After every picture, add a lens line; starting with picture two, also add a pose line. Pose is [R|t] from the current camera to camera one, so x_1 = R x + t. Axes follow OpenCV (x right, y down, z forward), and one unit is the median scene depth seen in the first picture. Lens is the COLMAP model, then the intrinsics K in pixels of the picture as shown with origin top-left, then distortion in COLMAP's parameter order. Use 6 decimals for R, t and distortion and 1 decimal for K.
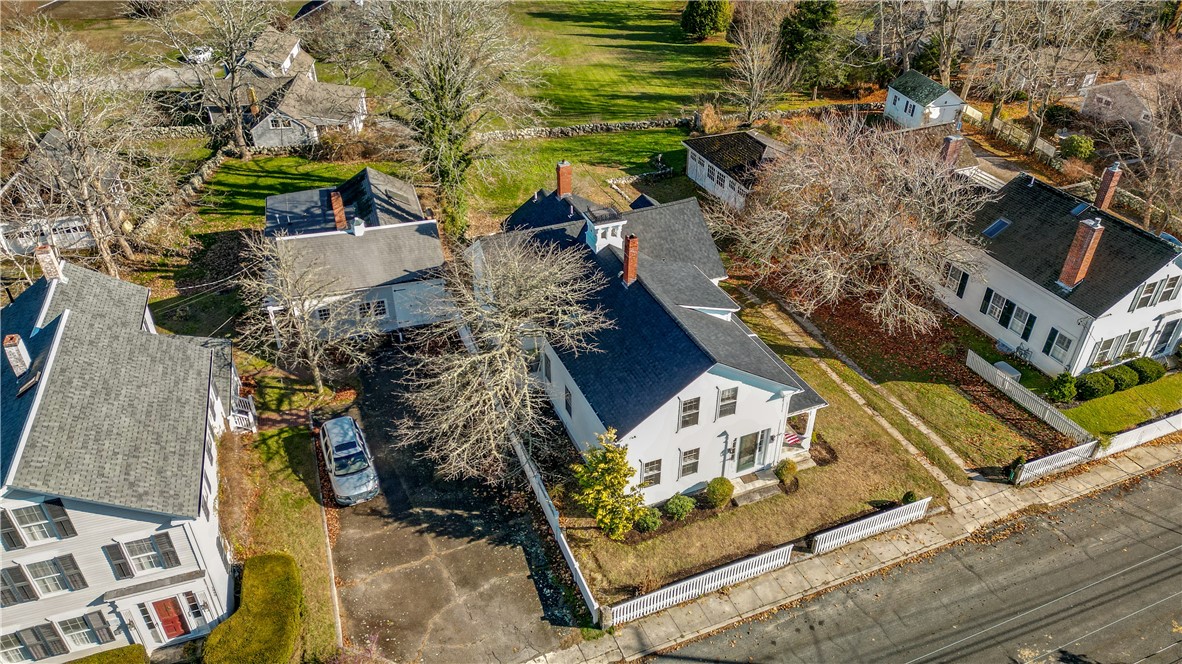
lens RADIAL K [[822.8, 0, 589.6], [0, 822.8, 331.0], [0, 0, 1]] dist [0.090687, -0.090300]
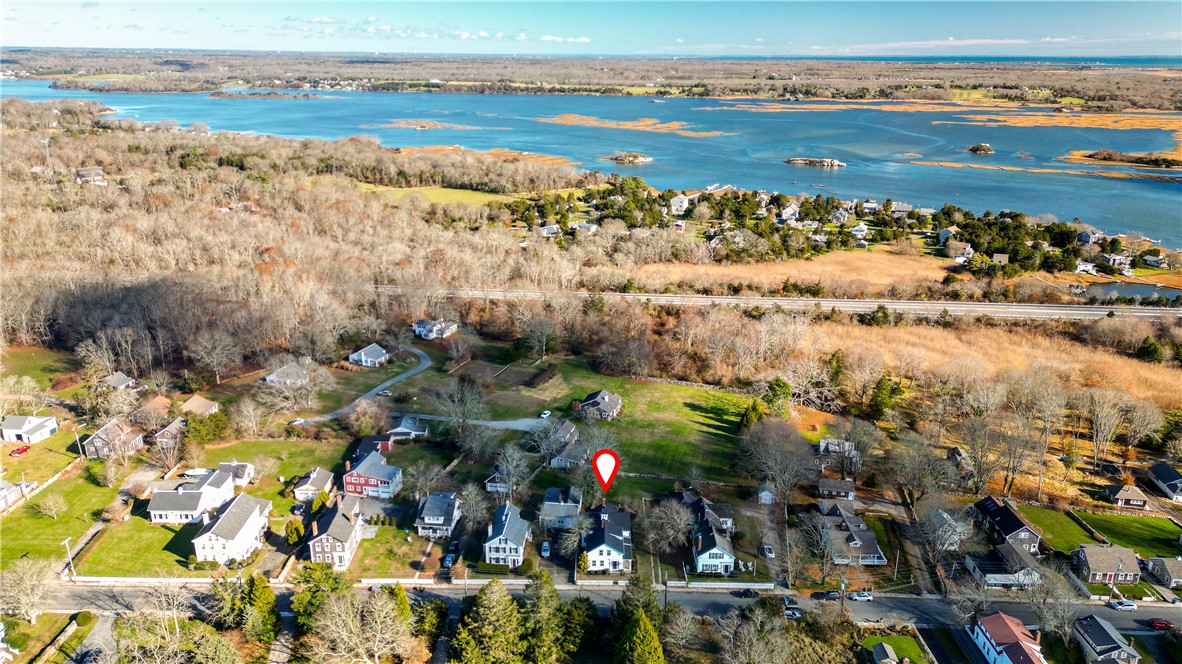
lens RADIAL K [[822.8, 0, 589.6], [0, 822.8, 331.0], [0, 0, 1]] dist [0.090687, -0.090300]
pose [[0.922614, 0.127597, -0.364009, 1.626071], [-0.221904, 0.947478, -0.230313, -0.012770], [0.315503, 0.293265, 0.902471, -3.881659]]
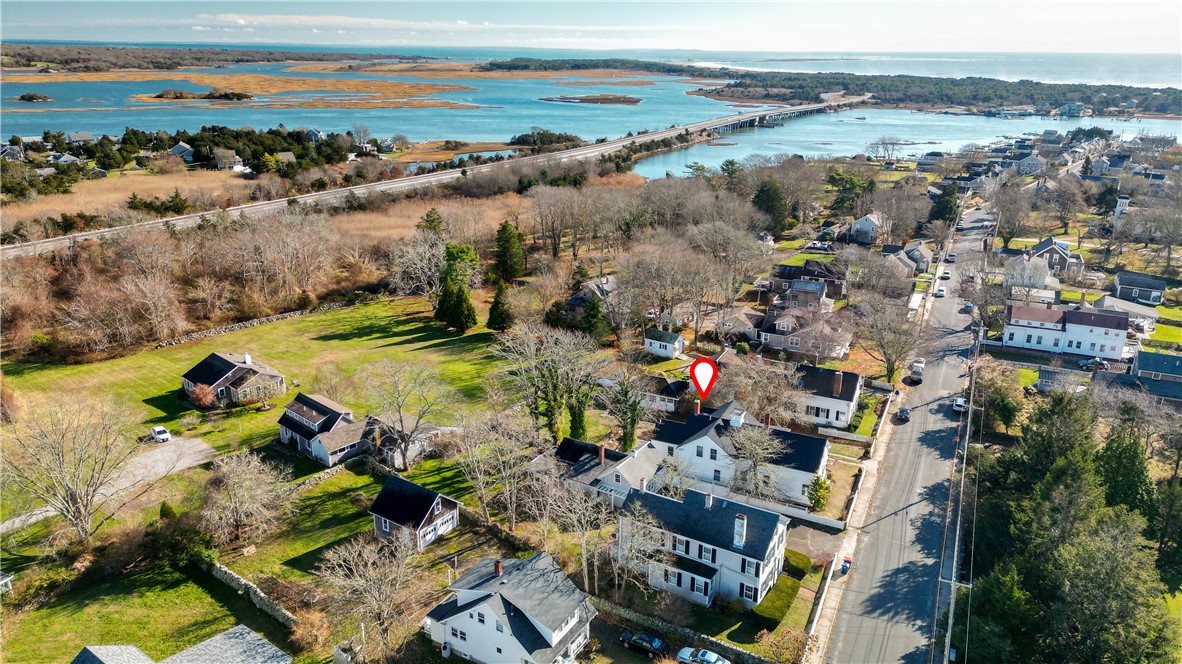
lens RADIAL K [[822.8, 0, 589.6], [0, 822.8, 331.0], [0, 0, 1]] dist [0.090687, -0.090300]
pose [[0.747300, -0.210411, 0.630293, -1.989144], [0.368689, 0.920437, -0.129863, -0.217339], [-0.552821, 0.329429, 0.765419, -0.869849]]
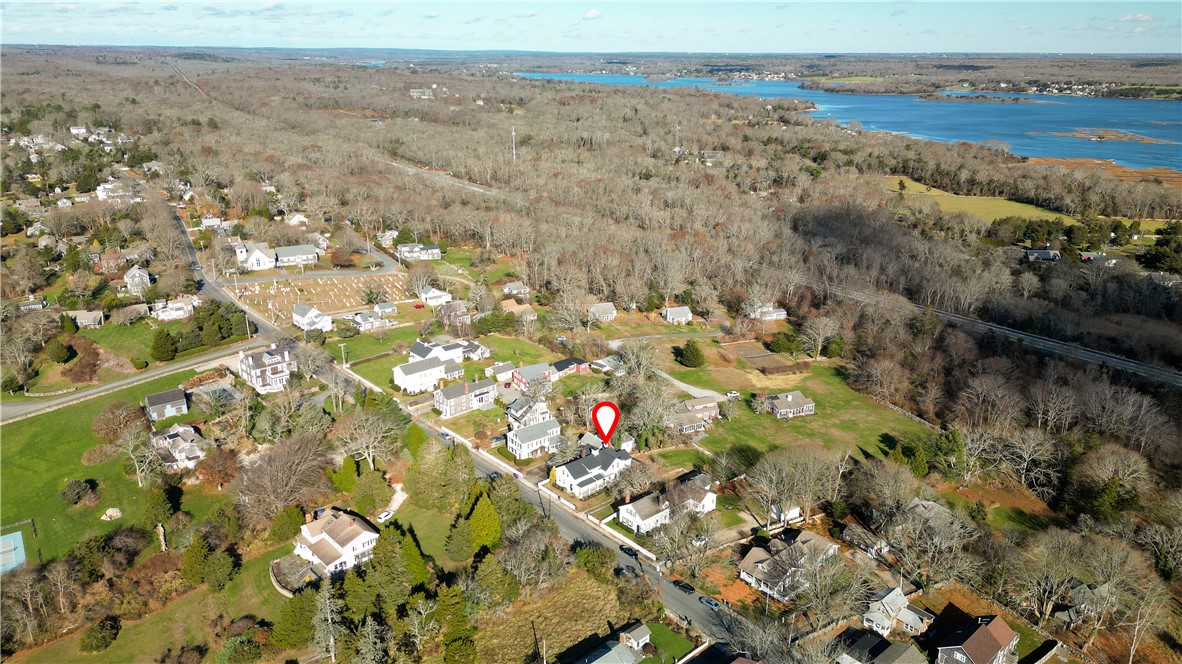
lens RADIAL K [[822.8, 0, 589.6], [0, 822.8, 331.0], [0, 0, 1]] dist [0.090687, -0.090300]
pose [[0.328686, 0.303351, -0.894395, 4.975239], [-0.536910, 0.839112, 0.087289, -1.331867], [0.776977, 0.451519, 0.438677, -1.955389]]
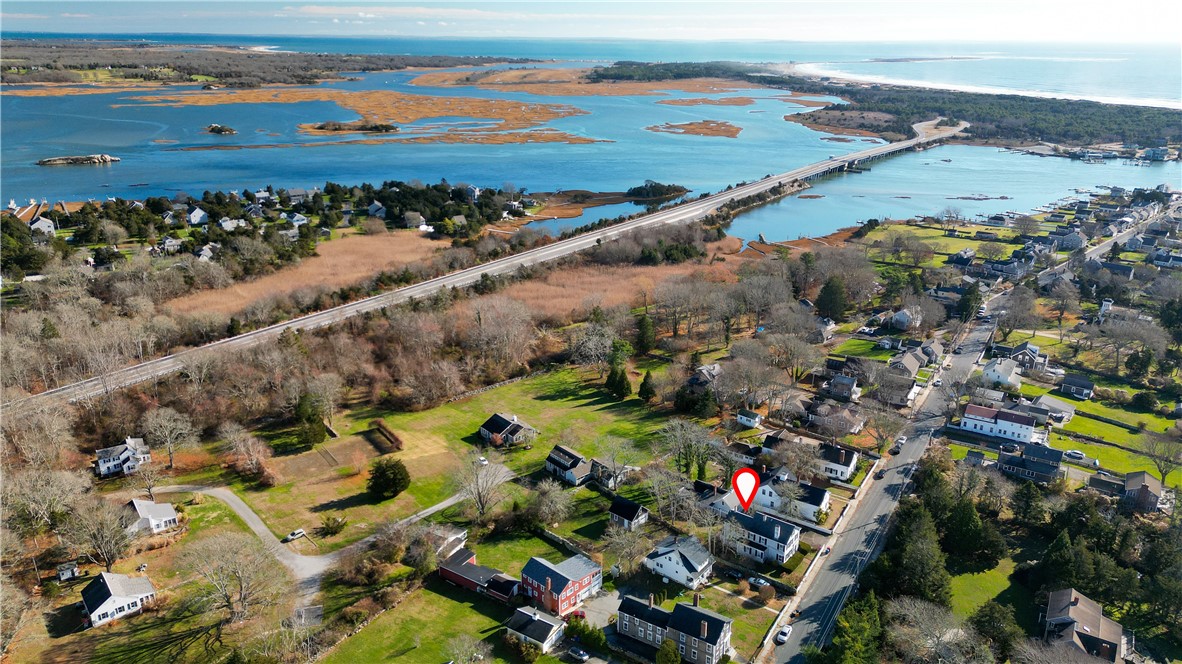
lens RADIAL K [[822.8, 0, 589.6], [0, 822.8, 331.0], [0, 0, 1]] dist [0.090687, -0.090300]
pose [[0.817631, -0.189408, 0.543695, -3.820998], [0.320015, 0.934533, -0.155687, -0.579788], [-0.478613, 0.301285, 0.824716, -3.157094]]
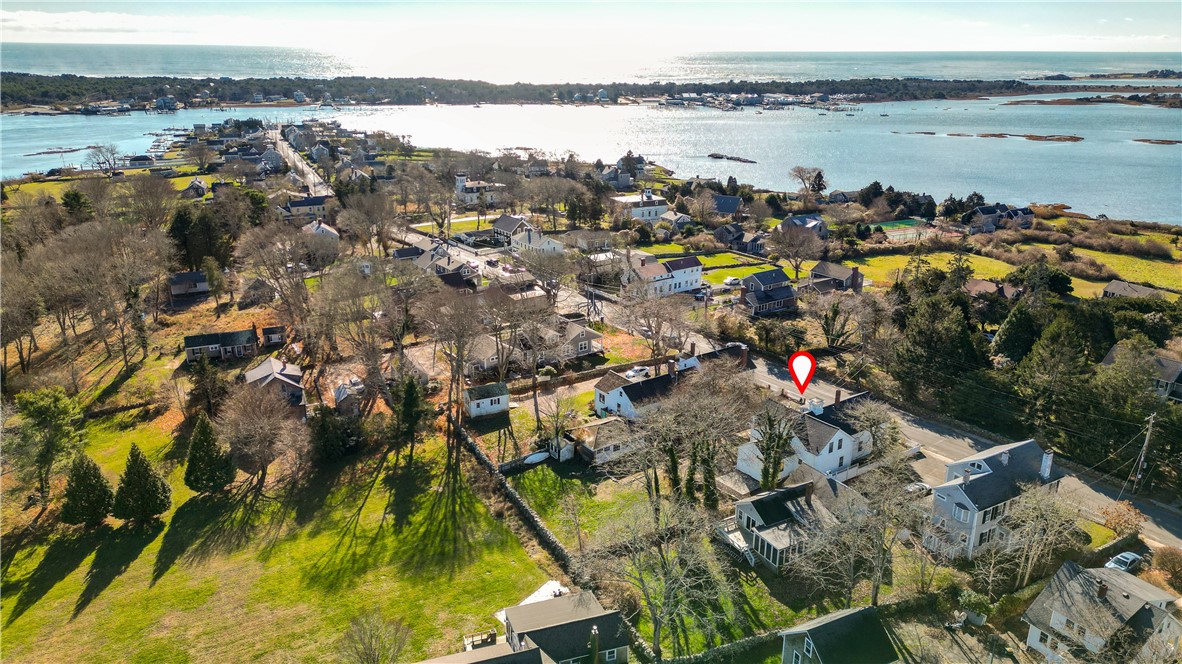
lens RADIAL K [[822.8, 0, 589.6], [0, 822.8, 331.0], [0, 0, 1]] dist [0.090687, -0.090300]
pose [[-0.224303, -0.318172, 0.921116, -2.361097], [0.542860, 0.744172, 0.389244, -1.859605], [-0.809315, 0.587346, 0.005803, 1.488820]]
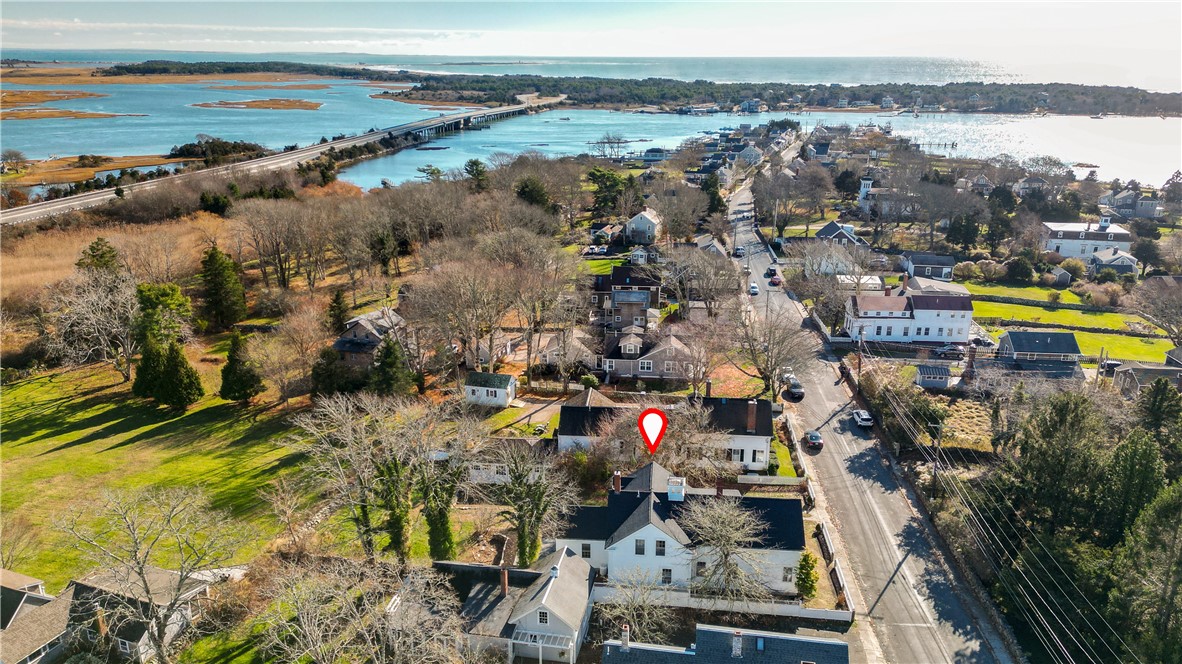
lens RADIAL K [[873.1, 0, 589.3], [0, 873.1, 344.2], [0, 0, 1]] dist [0.093332, -0.100614]
pose [[0.465985, -0.277677, 0.840091, -1.709835], [0.497338, 0.867489, 0.010868, -0.545271], [-0.731787, 0.412745, 0.542336, -0.077869]]
